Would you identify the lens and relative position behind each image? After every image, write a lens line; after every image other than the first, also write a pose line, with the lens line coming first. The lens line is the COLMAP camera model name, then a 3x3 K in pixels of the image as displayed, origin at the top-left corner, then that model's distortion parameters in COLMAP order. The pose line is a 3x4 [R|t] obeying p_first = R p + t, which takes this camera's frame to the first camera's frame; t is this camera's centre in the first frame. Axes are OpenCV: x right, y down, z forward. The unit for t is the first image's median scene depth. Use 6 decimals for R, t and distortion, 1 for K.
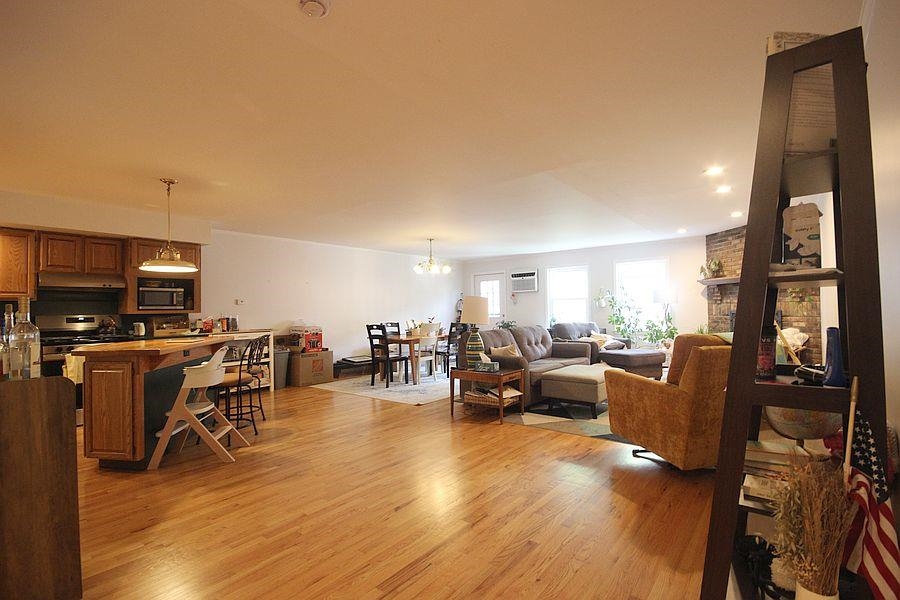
lens RADIAL K [[416.4, 0, 463.0], [0, 416.4, 306.0], [0, 0, 1]] dist [-0.001568, -0.002094]
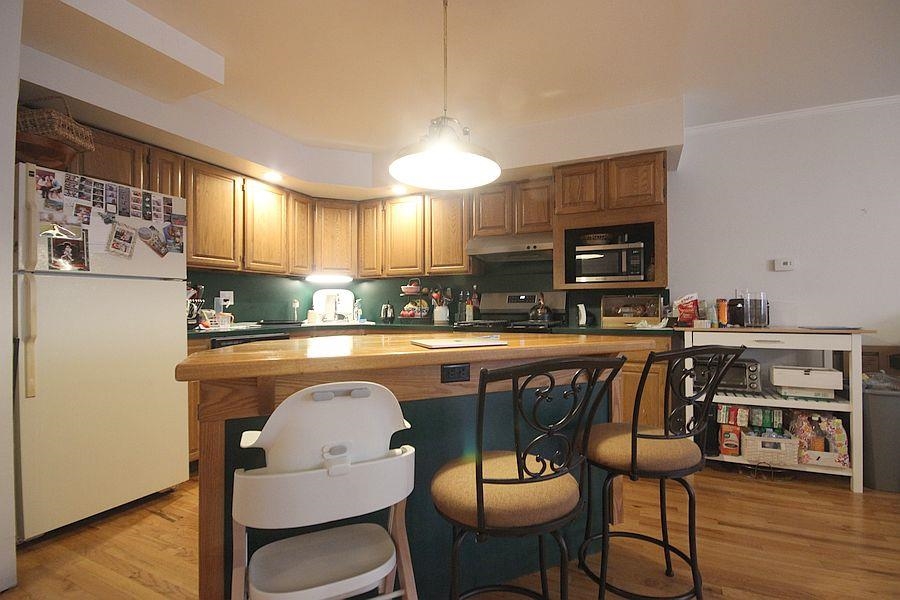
lens RADIAL K [[416.4, 0, 462.4], [0, 416.4, 303.6], [0, 0, 1]] dist [-0.001568, -0.002094]
pose [[0.219418, 0.006110, -0.975612, -0.151065], [0.008055, 0.999935, 0.008074, 0.023816], [0.975598, -0.009630, 0.219354, 0.502987]]
